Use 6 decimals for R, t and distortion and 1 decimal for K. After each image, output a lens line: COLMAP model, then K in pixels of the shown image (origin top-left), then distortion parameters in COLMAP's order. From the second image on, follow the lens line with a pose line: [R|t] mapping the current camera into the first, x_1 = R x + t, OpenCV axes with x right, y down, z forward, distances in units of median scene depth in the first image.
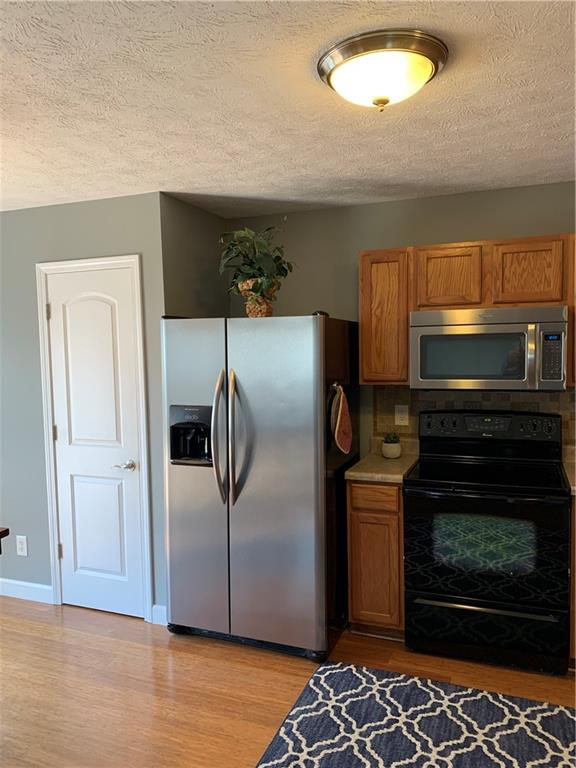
lens RADIAL K [[587.2, 0, 288.0], [0, 587.2, 384.0], [0, 0, 1]] dist [0.002897, 0.001543]
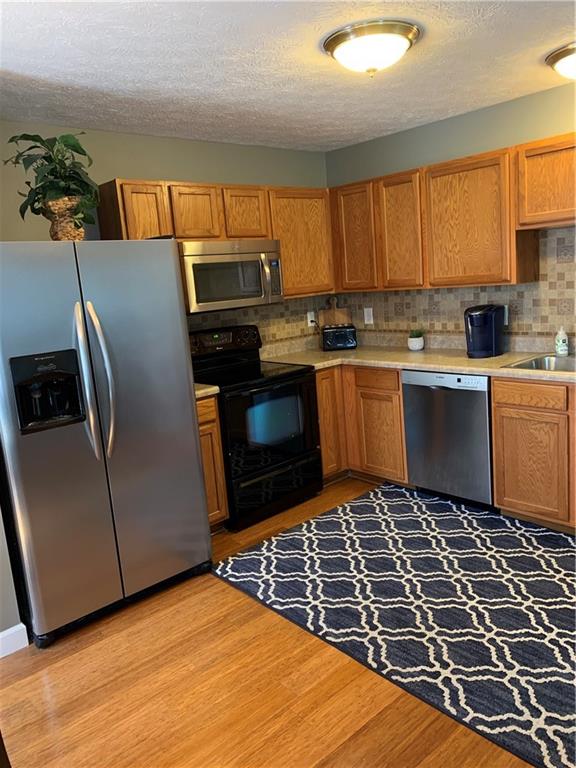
lens RADIAL K [[593.4, 0, 293.1], [0, 593.4, 377.2], [0, 0, 1]] dist [0.068834, -0.065333]
pose [[0.429685, -0.171990, 0.886448, -0.836095], [0.122333, 0.983730, 0.131567, 0.003533], [-0.894654, 0.051909, 0.443734, 0.384702]]
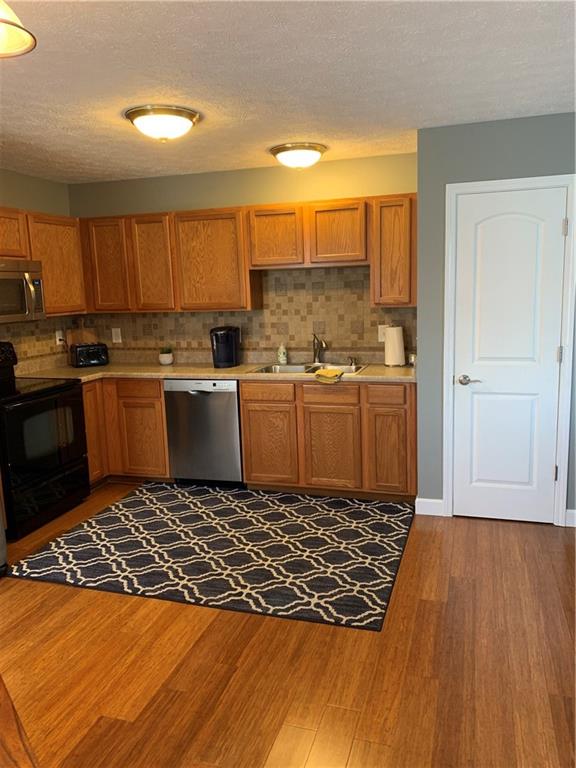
lens RADIAL K [[593.4, 0, 293.1], [0, 593.4, 377.2], [0, 0, 1]] dist [0.068834, -0.065333]
pose [[-0.092647, -0.129247, 0.987275, -1.136422], [0.089004, 0.986495, 0.137497, 0.001394], [-0.991713, 0.100610, -0.079892, 0.548435]]
